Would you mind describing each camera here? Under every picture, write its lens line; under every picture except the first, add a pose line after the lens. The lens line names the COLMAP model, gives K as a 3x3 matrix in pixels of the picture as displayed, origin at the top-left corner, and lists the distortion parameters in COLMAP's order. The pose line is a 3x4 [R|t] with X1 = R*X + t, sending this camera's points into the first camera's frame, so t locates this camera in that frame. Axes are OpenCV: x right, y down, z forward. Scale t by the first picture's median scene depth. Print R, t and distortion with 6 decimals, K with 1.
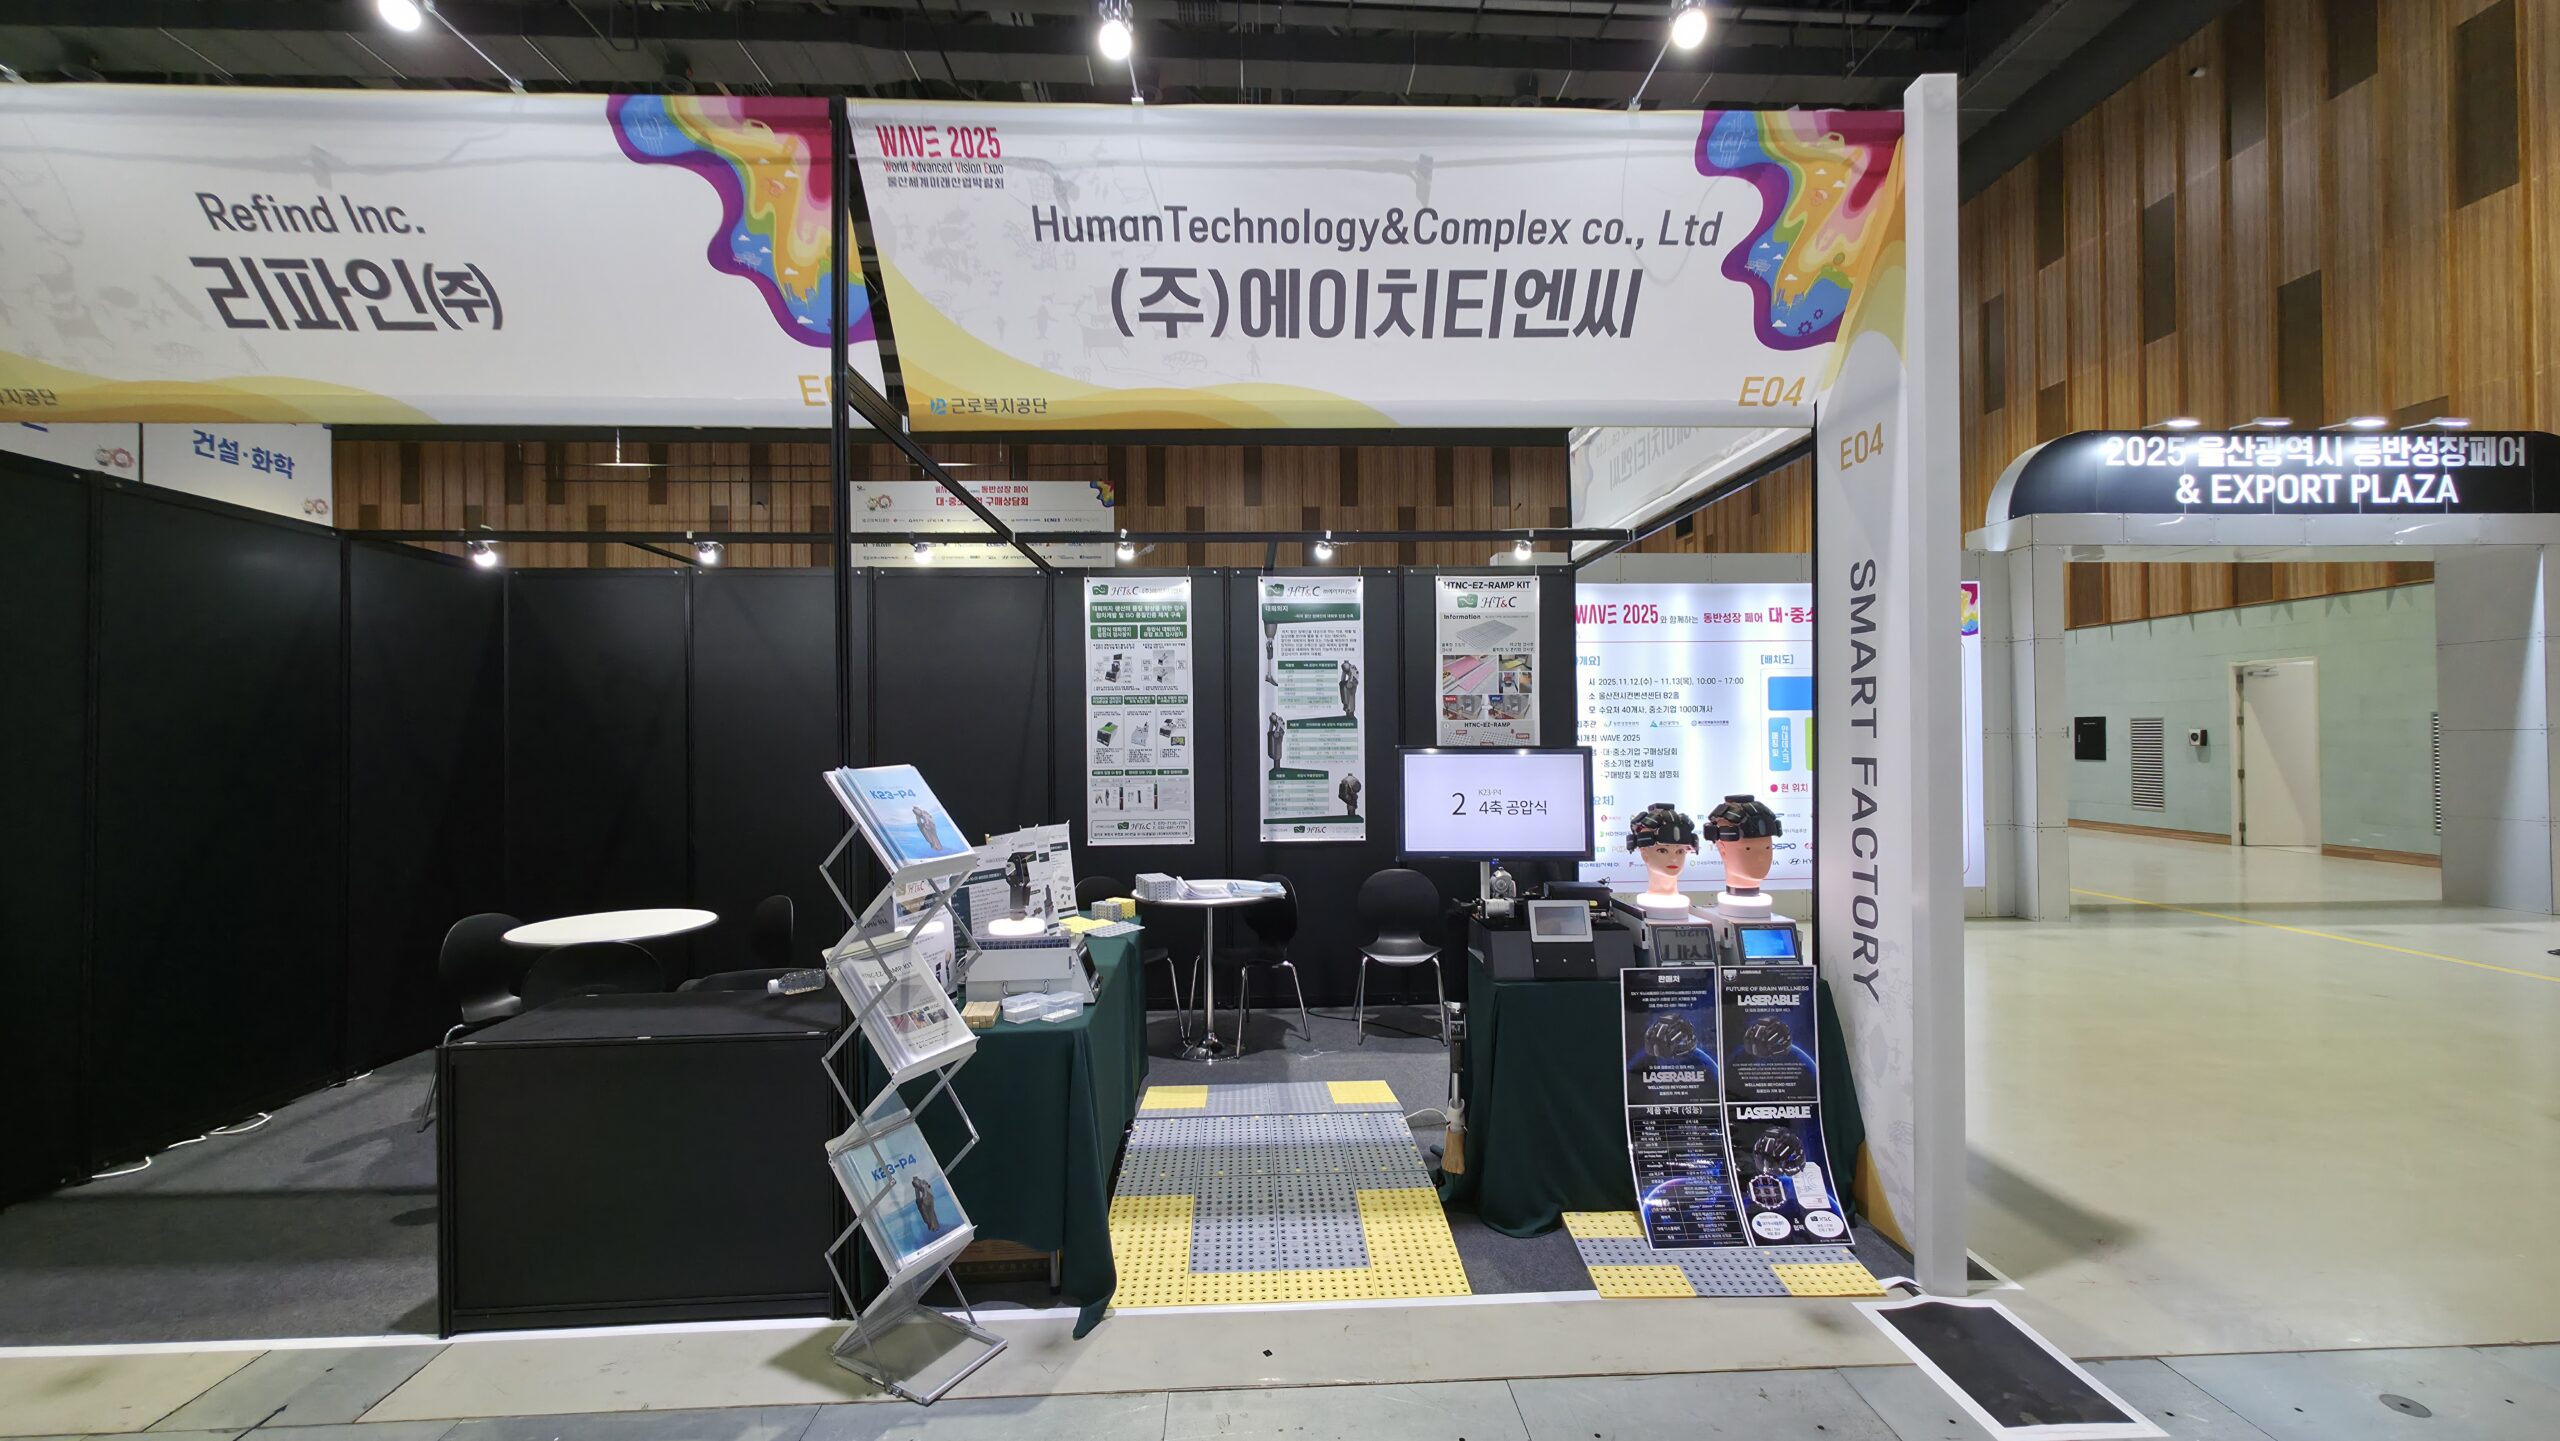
lens RADIAL K [[1012.4, 0, 1286.0], [0, 1012.4, 727.0], [0, 0, 1]] dist [0.003398, 0.000059]
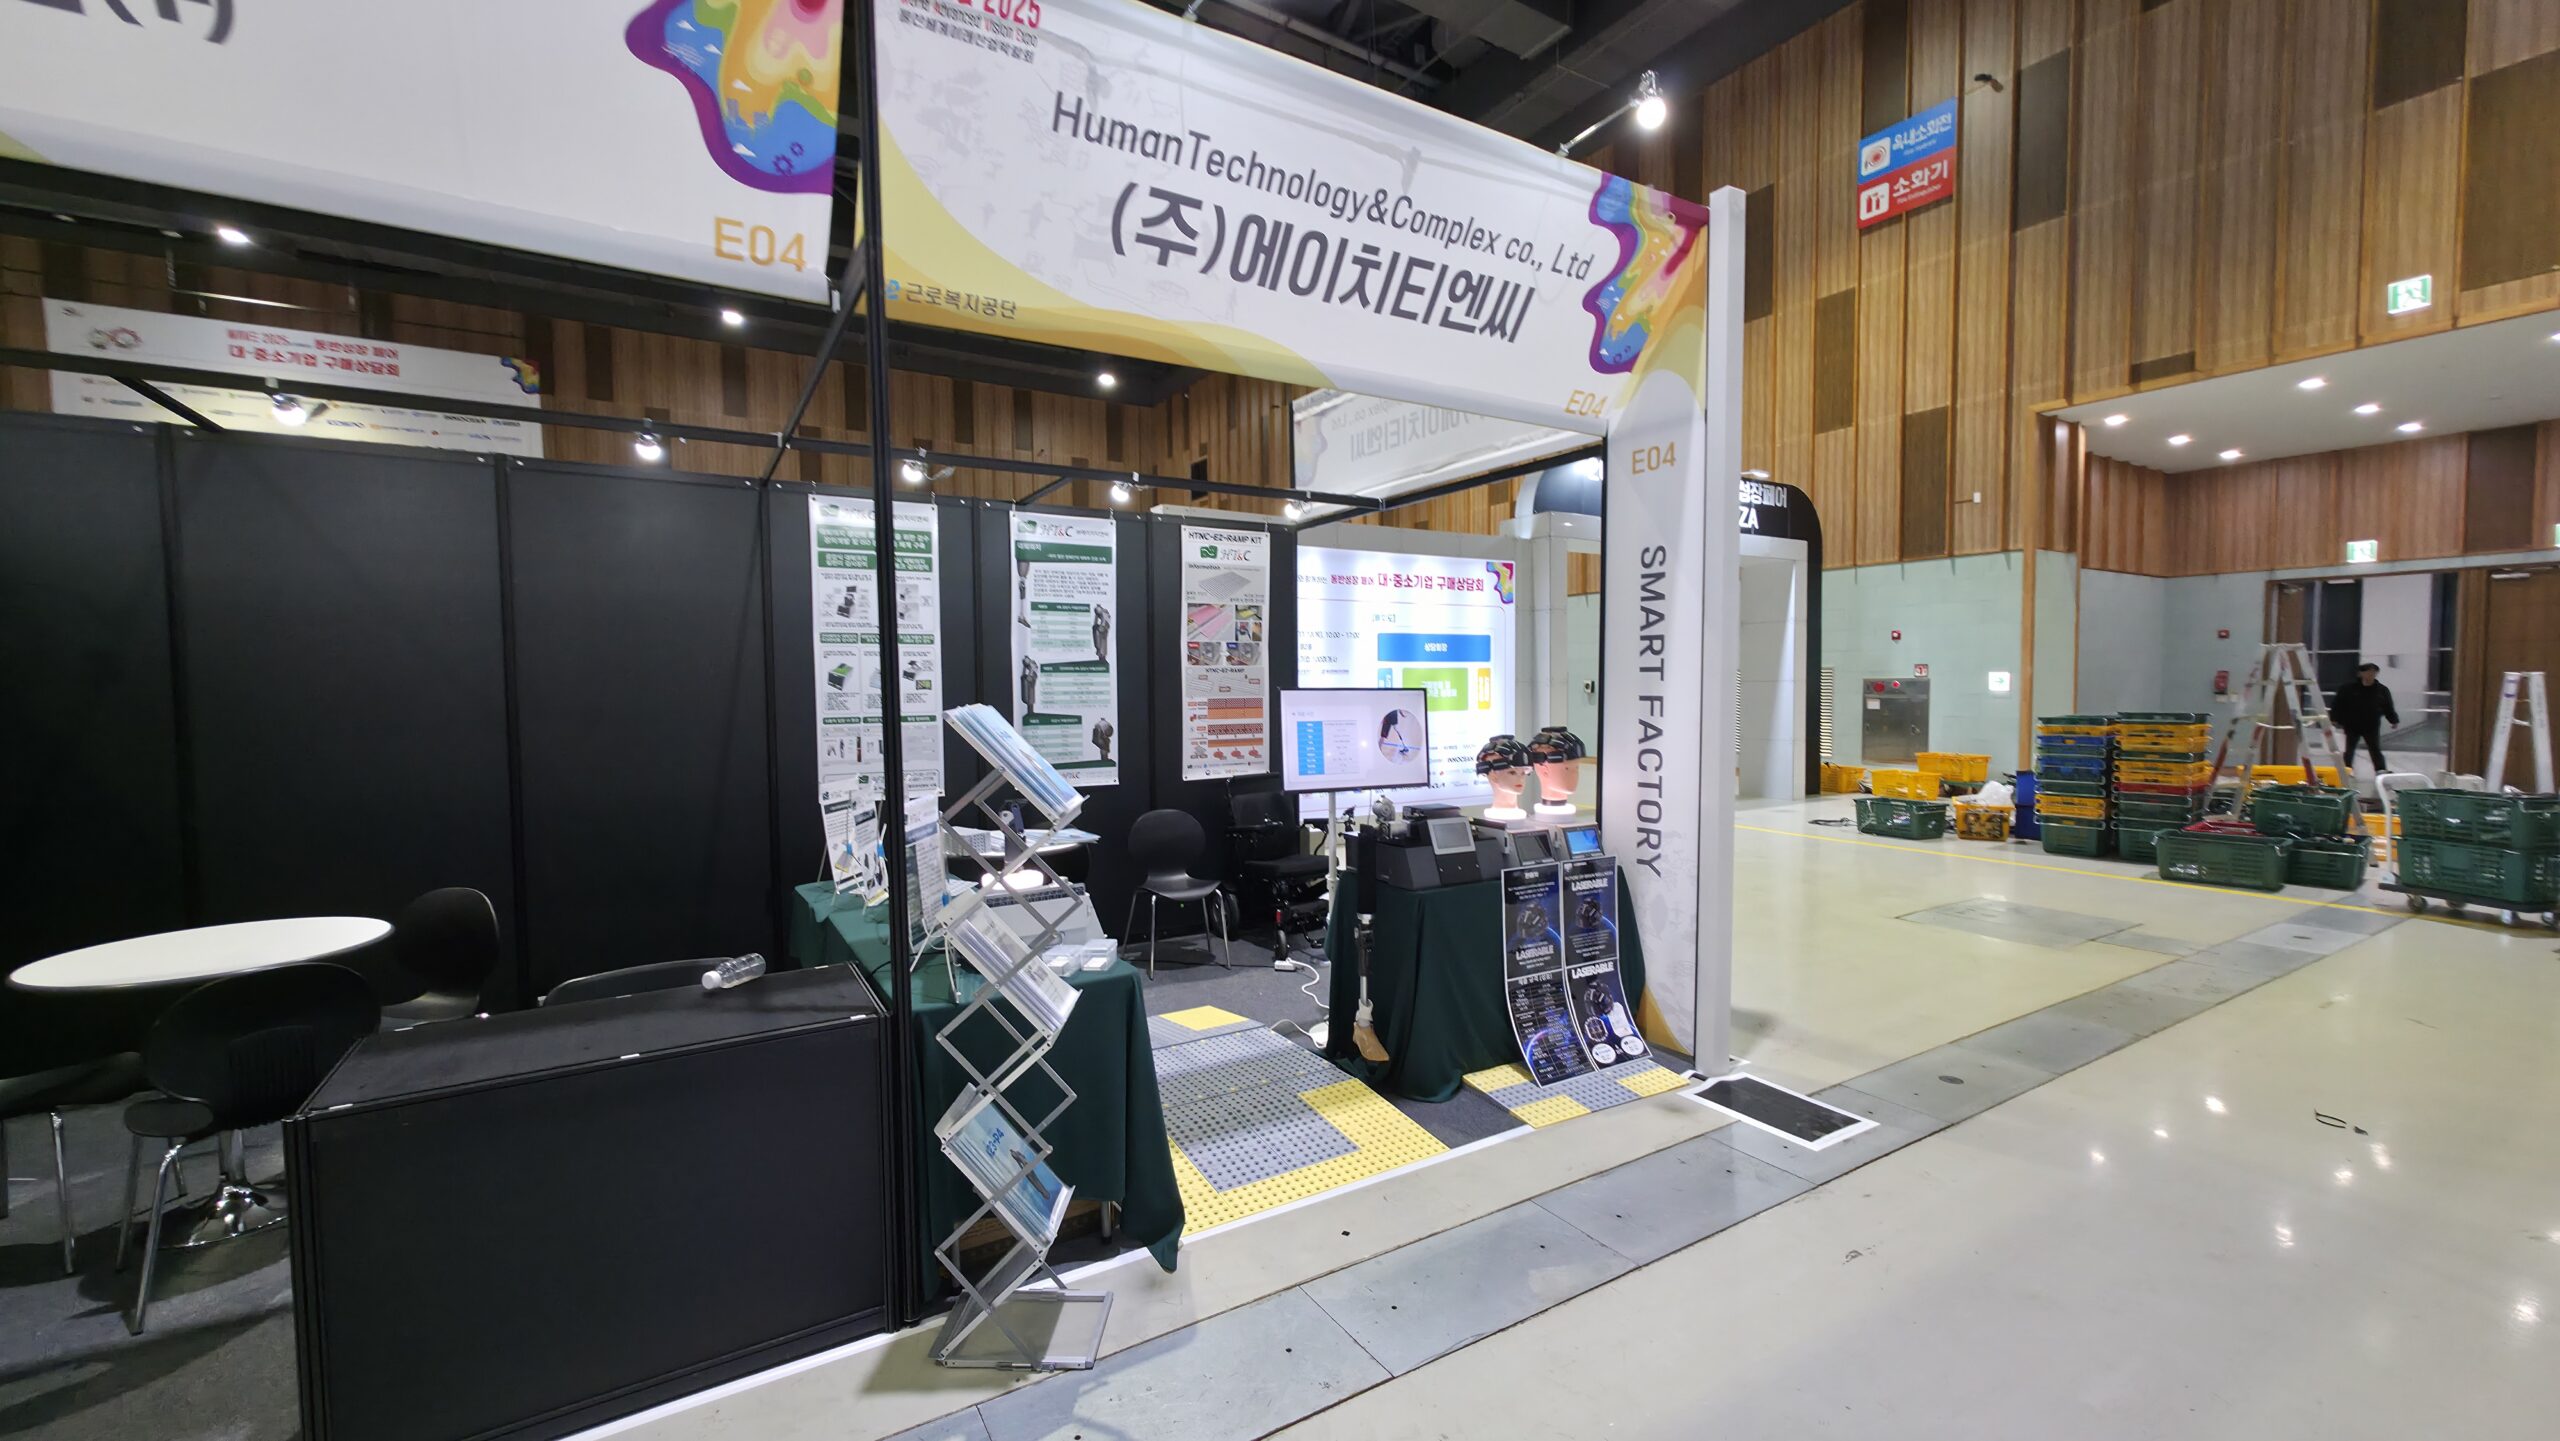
lens RADIAL K [[1012.4, 0, 1290.3], [0, 1012.4, 726.0], [0, 0, 1]] dist [0.003398, 0.000059]
pose [[0.873775, -0.016593, 0.486047, -0.489379], [-0.007080, 0.998878, 0.046830, 0.010957], [-0.486278, -0.044360, 0.872677, 0.072825]]
